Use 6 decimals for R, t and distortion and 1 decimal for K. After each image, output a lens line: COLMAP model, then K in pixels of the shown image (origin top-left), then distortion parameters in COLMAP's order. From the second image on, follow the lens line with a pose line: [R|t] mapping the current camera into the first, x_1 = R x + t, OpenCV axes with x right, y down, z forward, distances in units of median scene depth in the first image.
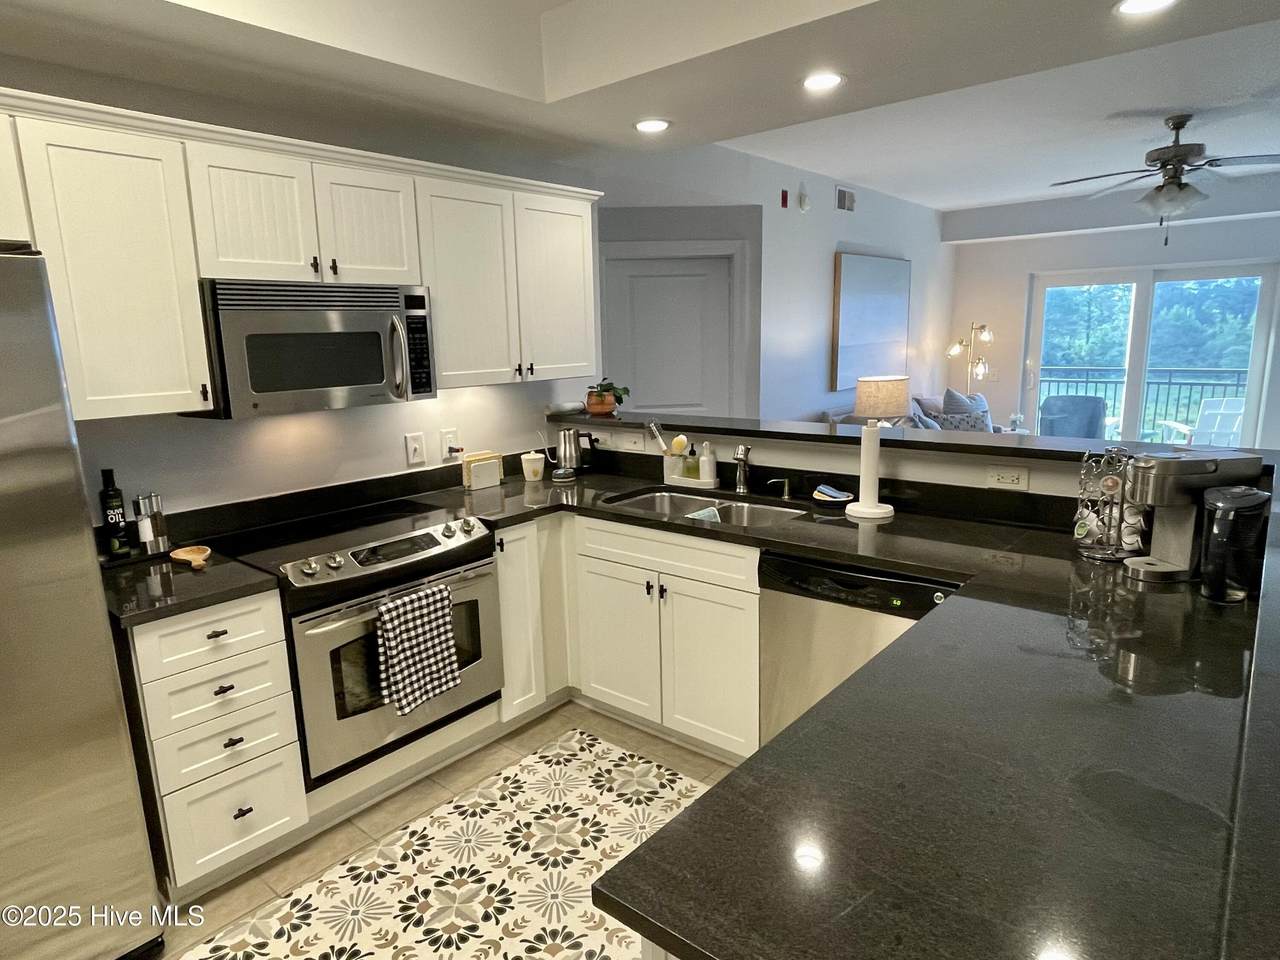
lens RADIAL K [[793.5, 0, 640.0], [0, 793.5, 480.0], [0, 0, 1]] dist [0.001211, -0.000838]
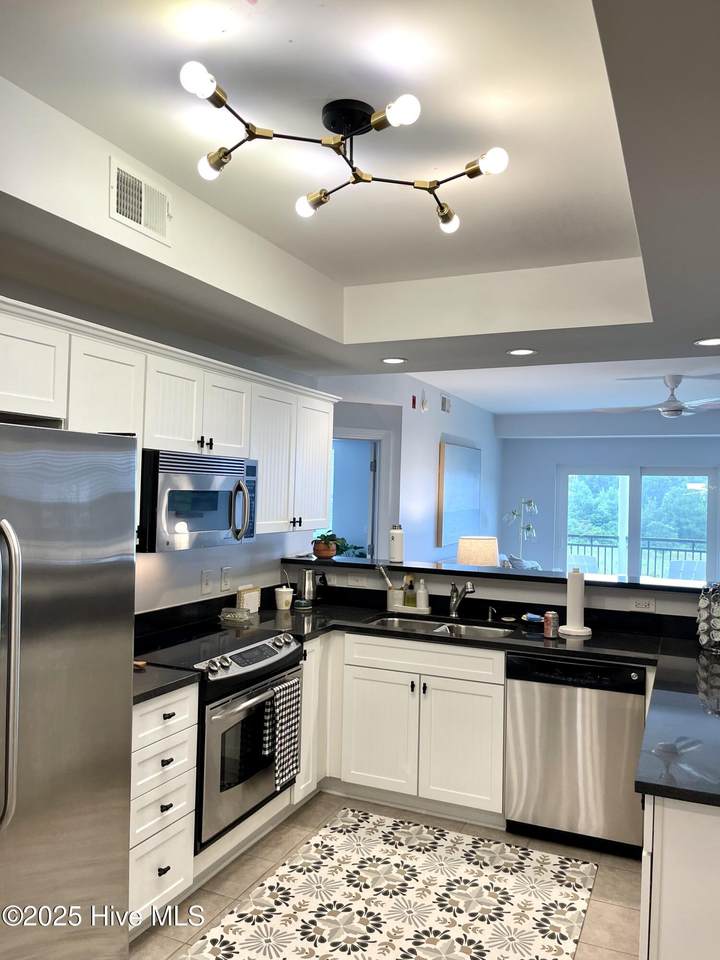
lens RADIAL K [[718.2, 0, 360.0], [0, 718.2, 480.0], [0, 0, 1]] dist [0.001956, -0.064534]
pose [[0.966313, 0.047977, 0.252857, -0.373497], [0.003964, 0.979581, -0.201012, 0.034922], [-0.257338, 0.195242, 0.946392, -0.185186]]
